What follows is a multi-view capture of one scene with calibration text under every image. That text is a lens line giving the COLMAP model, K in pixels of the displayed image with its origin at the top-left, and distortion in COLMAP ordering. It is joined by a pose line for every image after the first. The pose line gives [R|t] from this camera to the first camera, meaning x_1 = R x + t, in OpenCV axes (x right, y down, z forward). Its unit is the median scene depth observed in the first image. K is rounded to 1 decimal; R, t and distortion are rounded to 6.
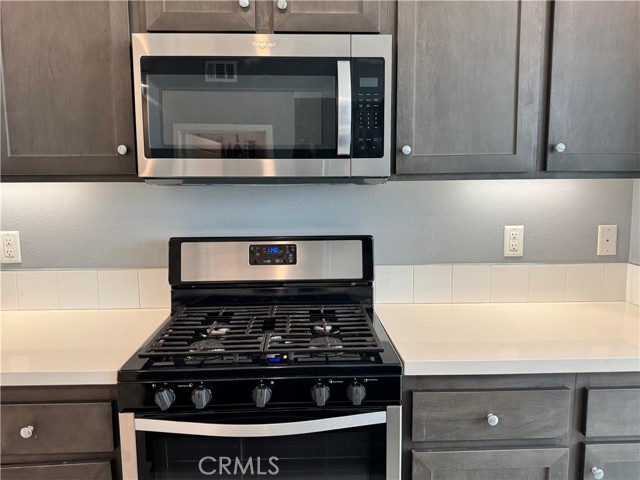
lens RADIAL K [[502.6, 0, 321.1], [0, 502.6, 240.3], [0, 0, 1]] dist [0.009830, -0.030058]
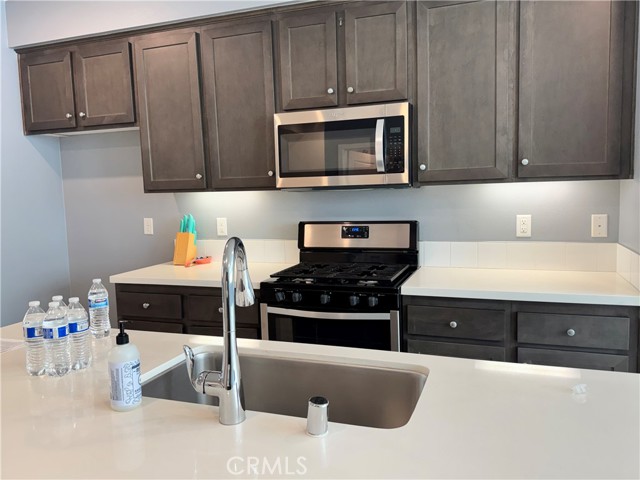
lens RADIAL K [[502.6, 0, 316.9], [0, 502.6, 238.9], [0, 0, 1]] dist [0.009830, -0.030058]
pose [[0.920564, 0.016273, -0.390253, 0.507582], [-0.021287, 0.999737, -0.008526, 0.079234], [0.390012, 0.016156, 0.920668, -0.670686]]
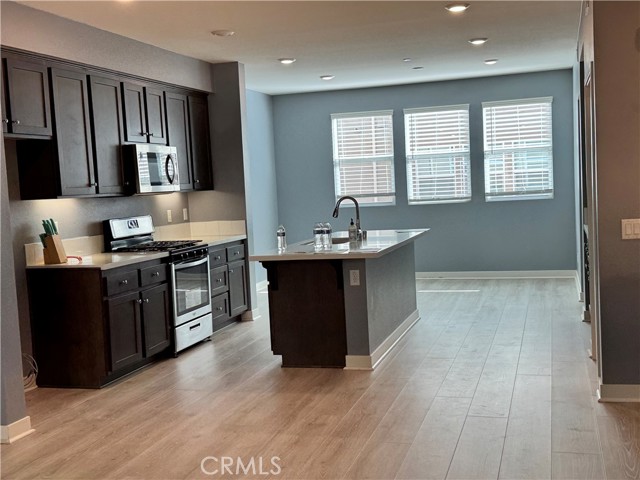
lens RADIAL K [[790.3, 0, 317.1], [0, 790.3, 239.4], [0, 0, 1]] dist [0.160535, 0.000000]
pose [[0.322715, -0.072955, 0.943680, -4.042779], [0.156637, 0.987394, 0.022769, 0.184313], [-0.933445, 0.140467, 0.330074, -1.291966]]
